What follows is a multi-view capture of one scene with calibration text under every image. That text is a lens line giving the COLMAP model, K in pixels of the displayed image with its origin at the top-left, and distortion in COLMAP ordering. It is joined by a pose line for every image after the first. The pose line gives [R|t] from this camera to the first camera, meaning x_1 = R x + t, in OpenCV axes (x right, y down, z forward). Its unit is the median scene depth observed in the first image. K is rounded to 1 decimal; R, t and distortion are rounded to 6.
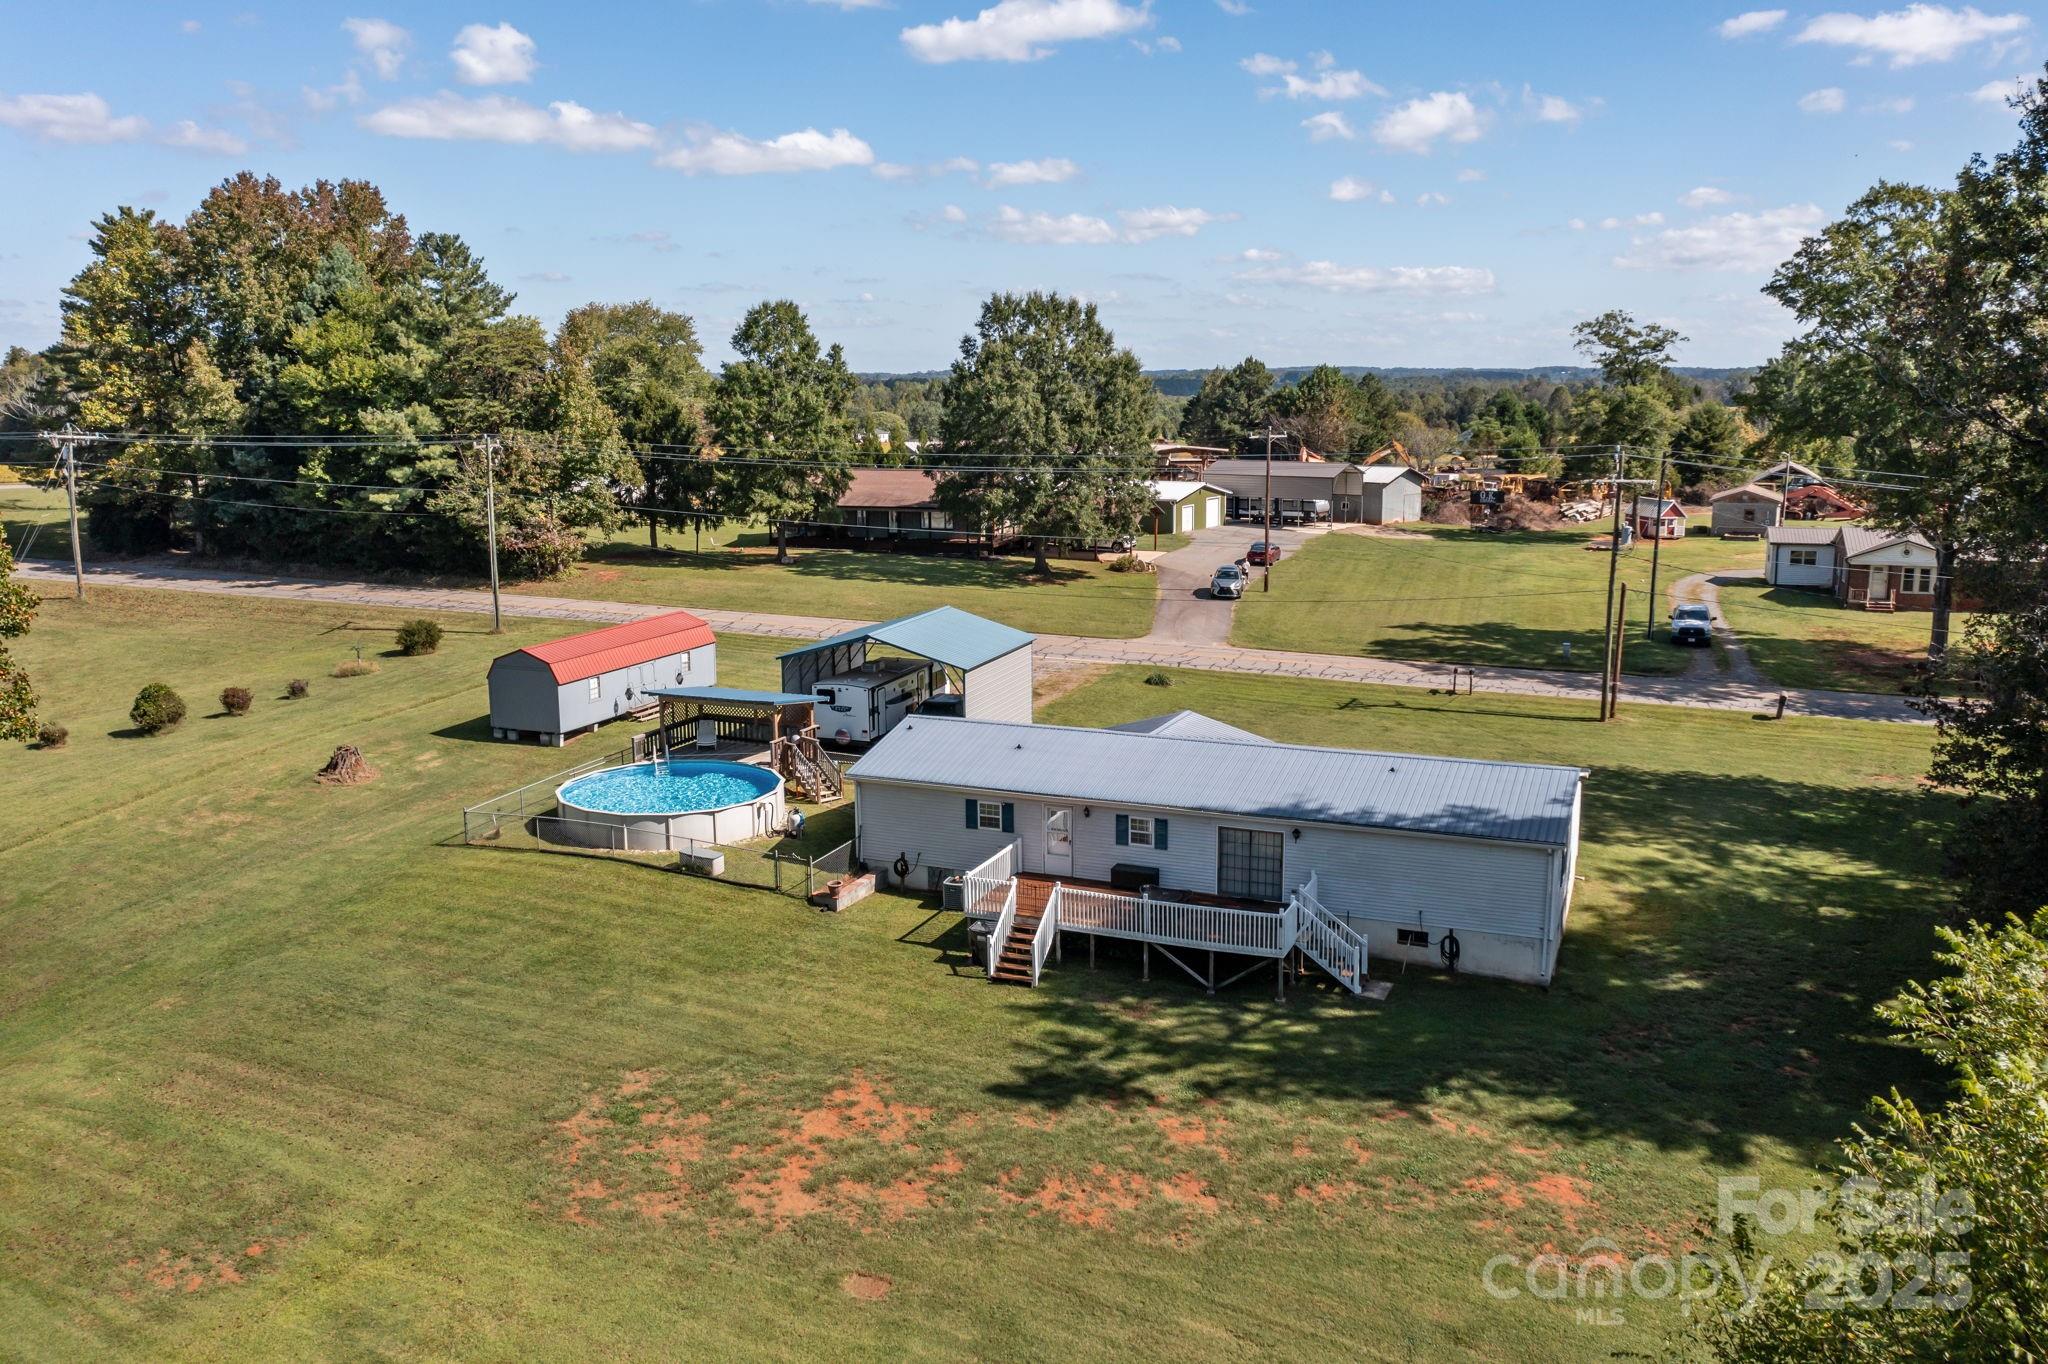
lens RADIAL K [[1587.5, 0, 1033.8], [0, 1587.5, 707.2], [0, 0, 1]] dist [-0.004561, -0.002484]
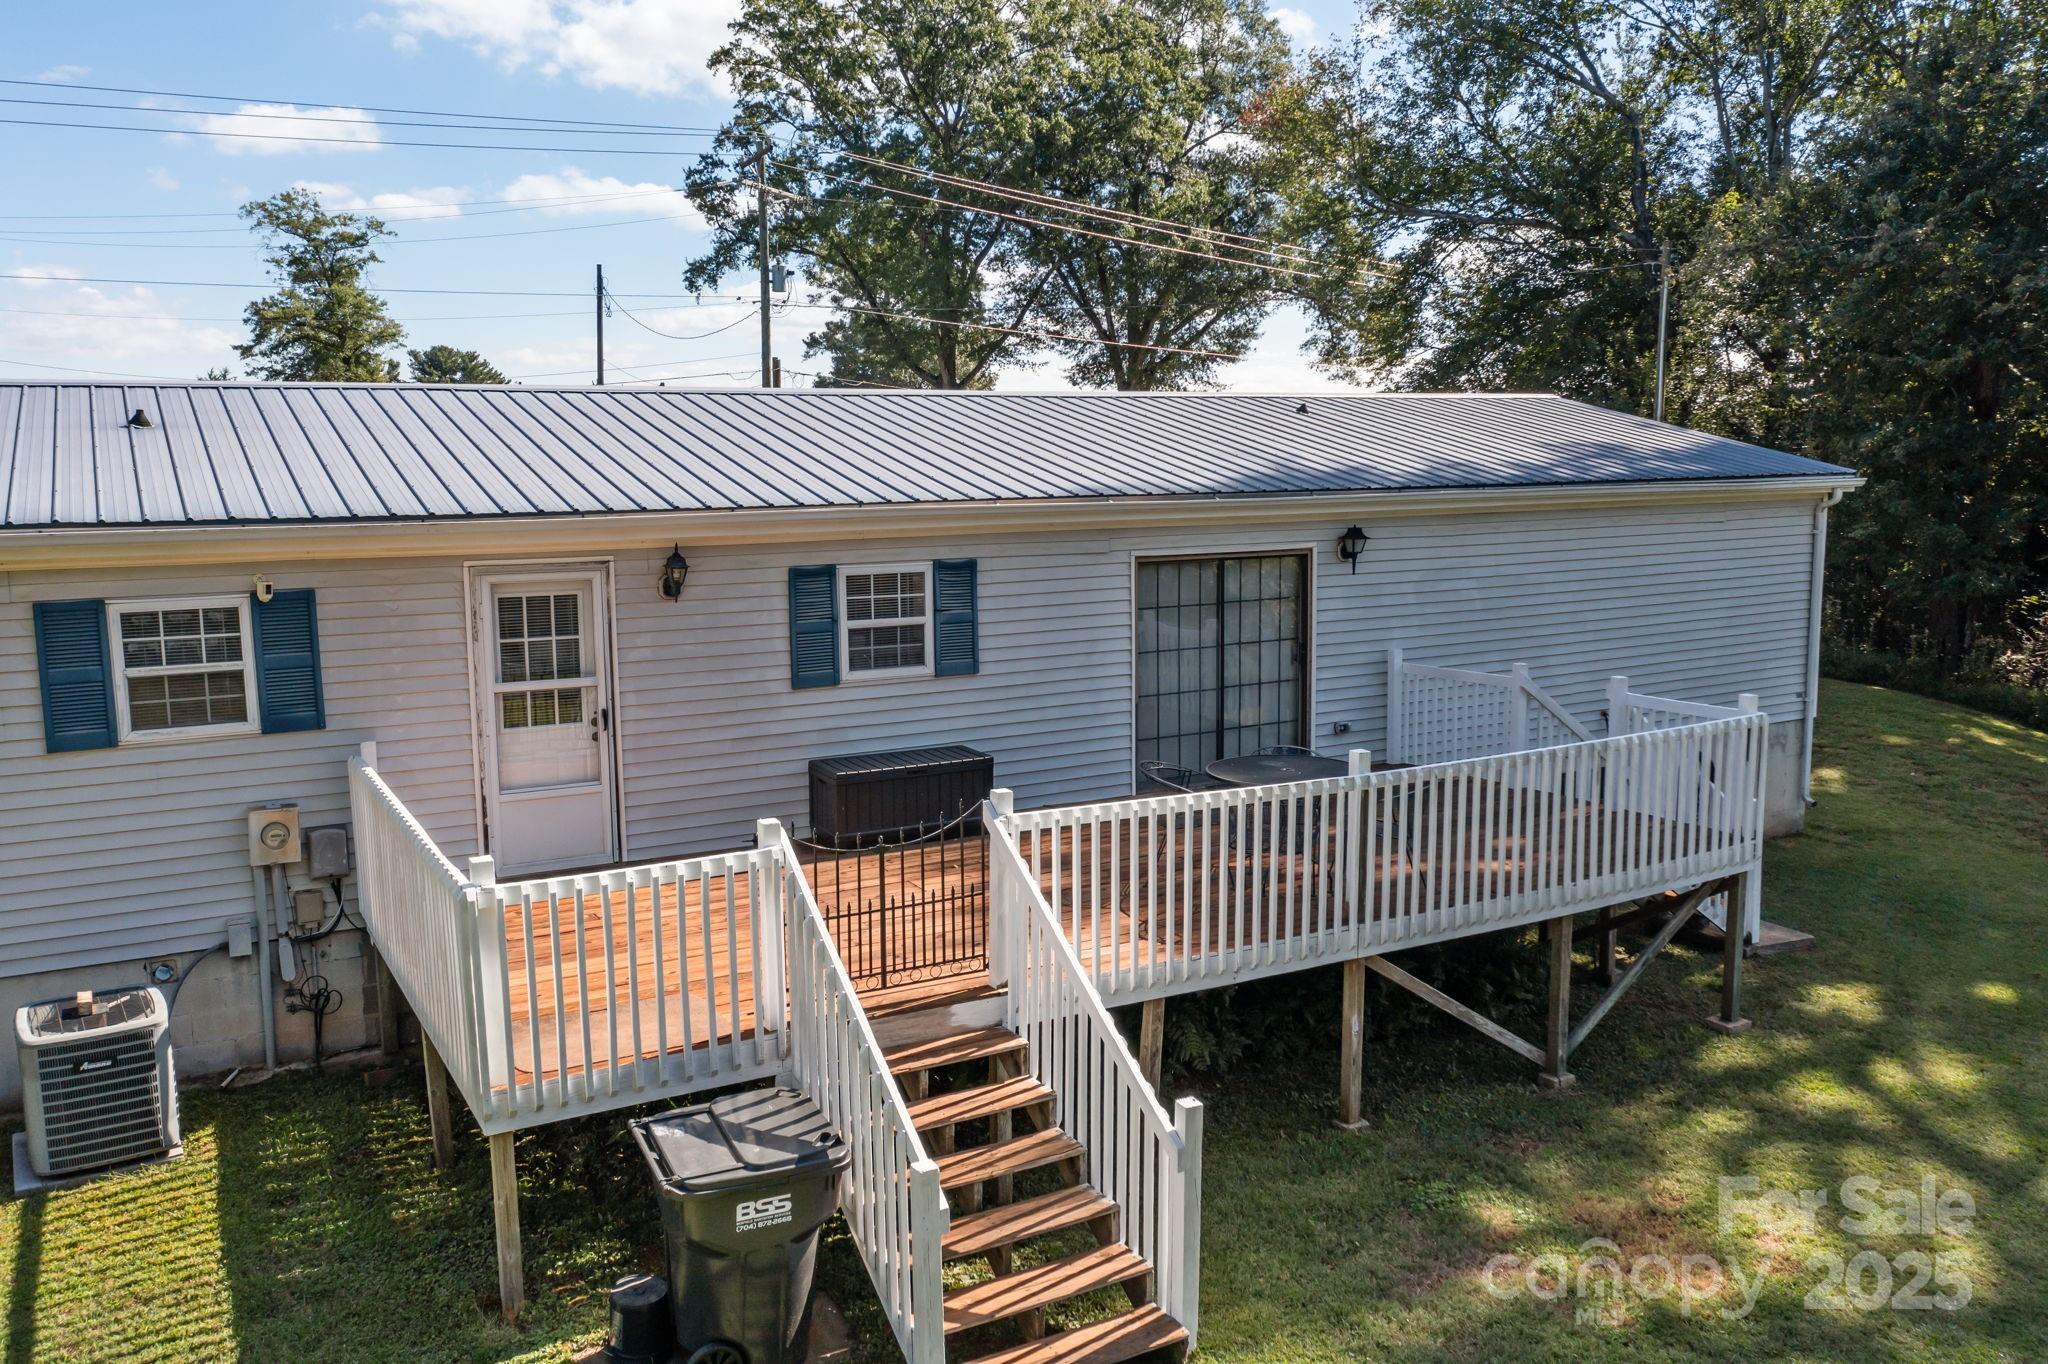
lens RADIAL K [[1621.9, 0, 1015.1], [0, 1621.9, 686.9], [0, 0, 1]] dist [-0.005244, -0.006600]
pose [[0.621324, -0.113622, 0.775272, -0.061028], [0.165462, 0.986144, 0.011921, 0.042396], [-0.765884, 0.120871, 0.631515, 0.385719]]
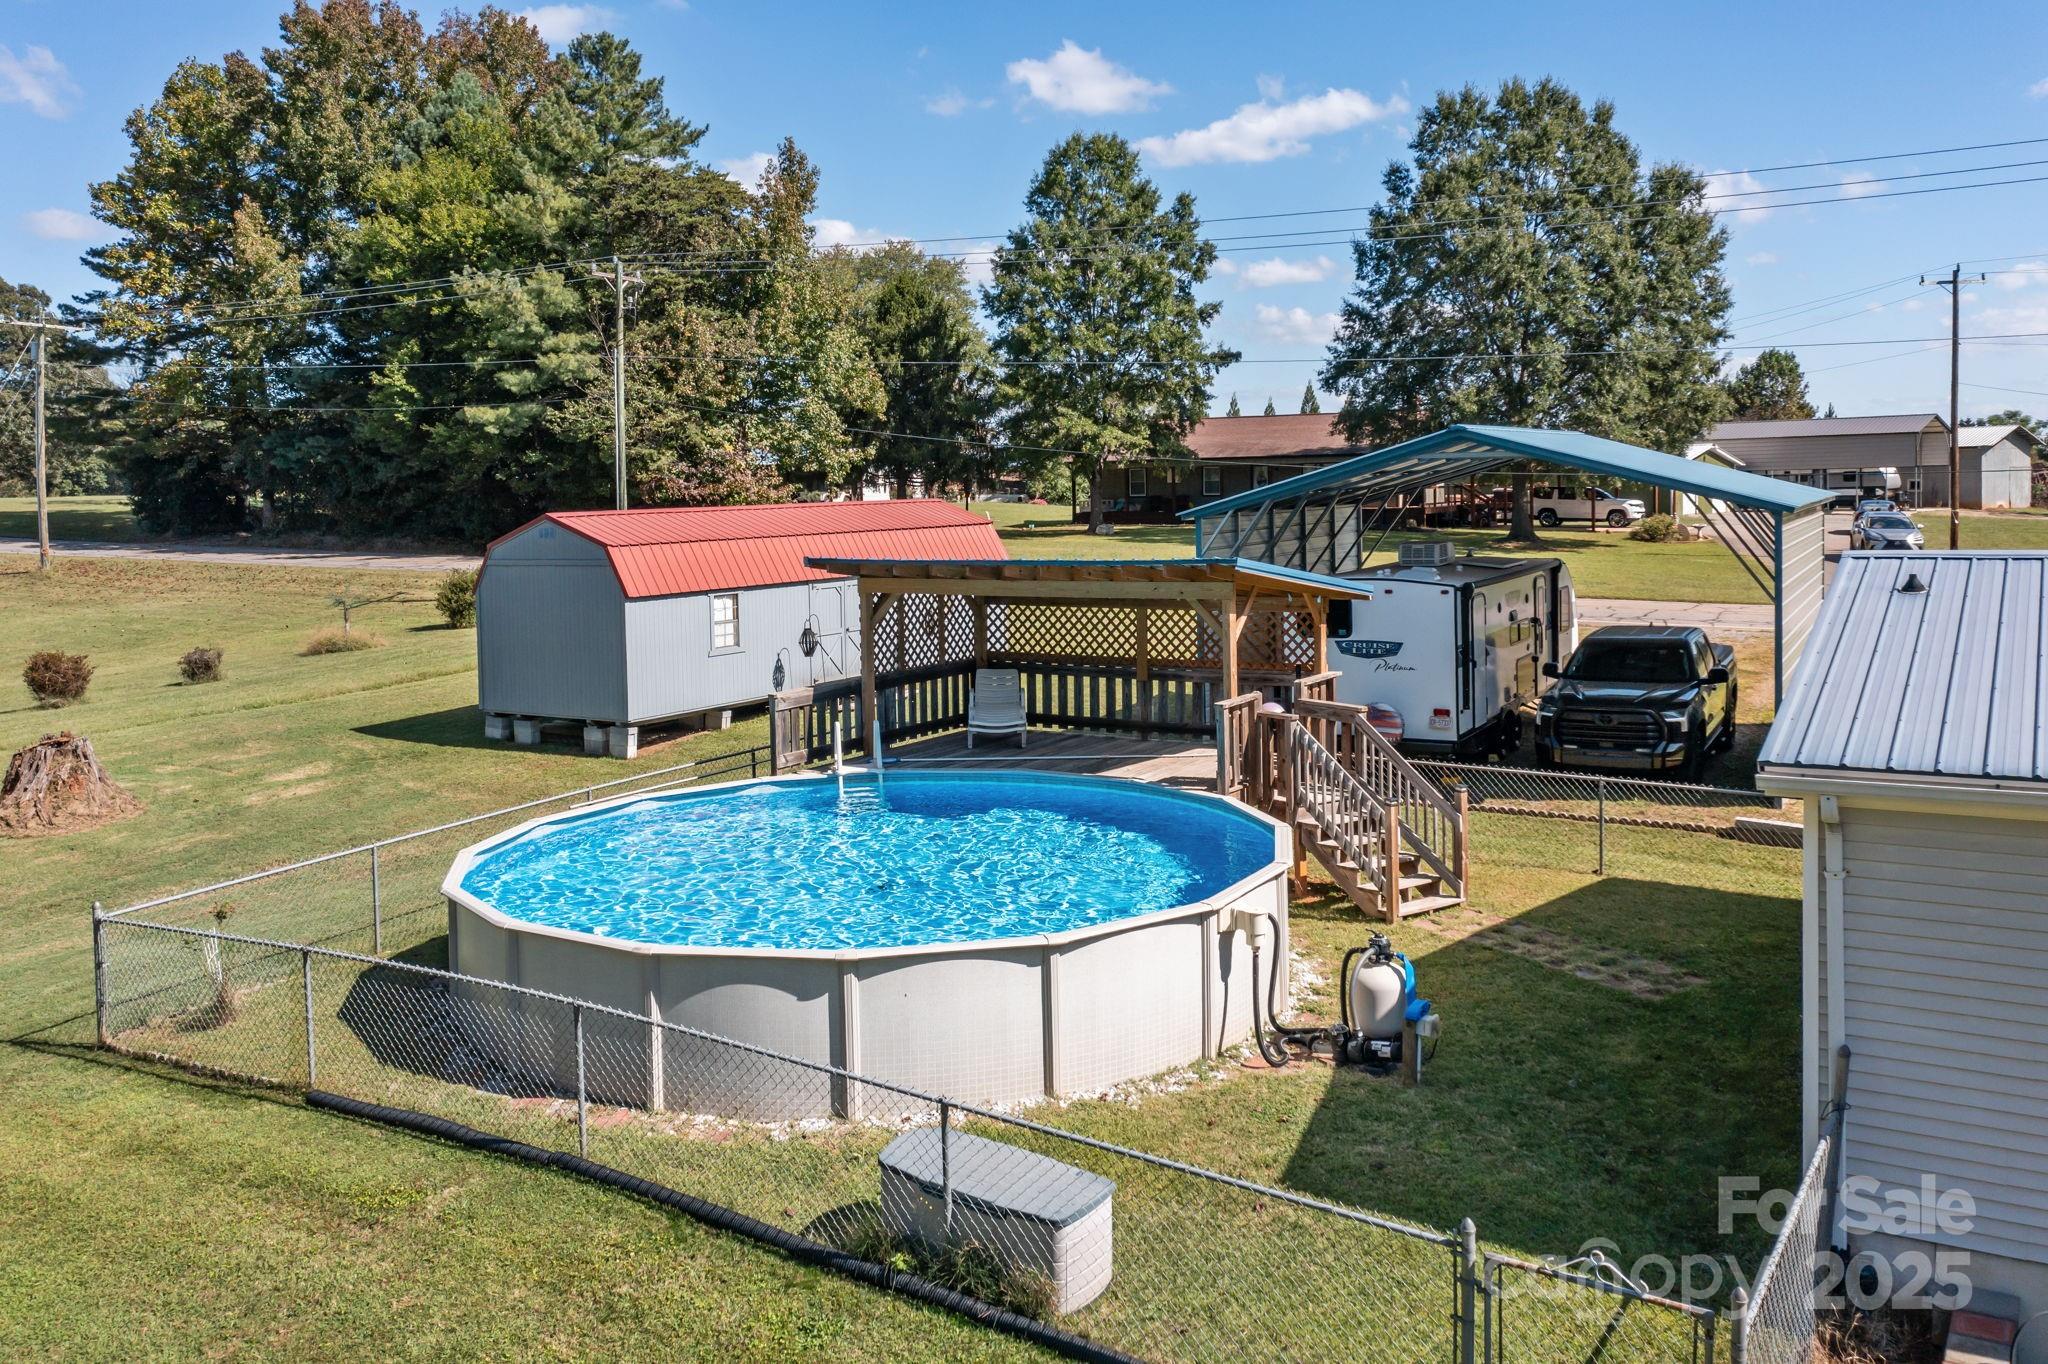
lens RADIAL K [[1646.4, 0, 1020.4], [0, 1646.4, 579.0], [0, 0, 1]] dist [-0.007063, -0.009436]
pose [[0.985103, -0.011077, -0.171606, -0.086317], [-0.013752, 0.989652, -0.142825, 0.025019], [0.171412, 0.143057, 0.974758, 0.402066]]
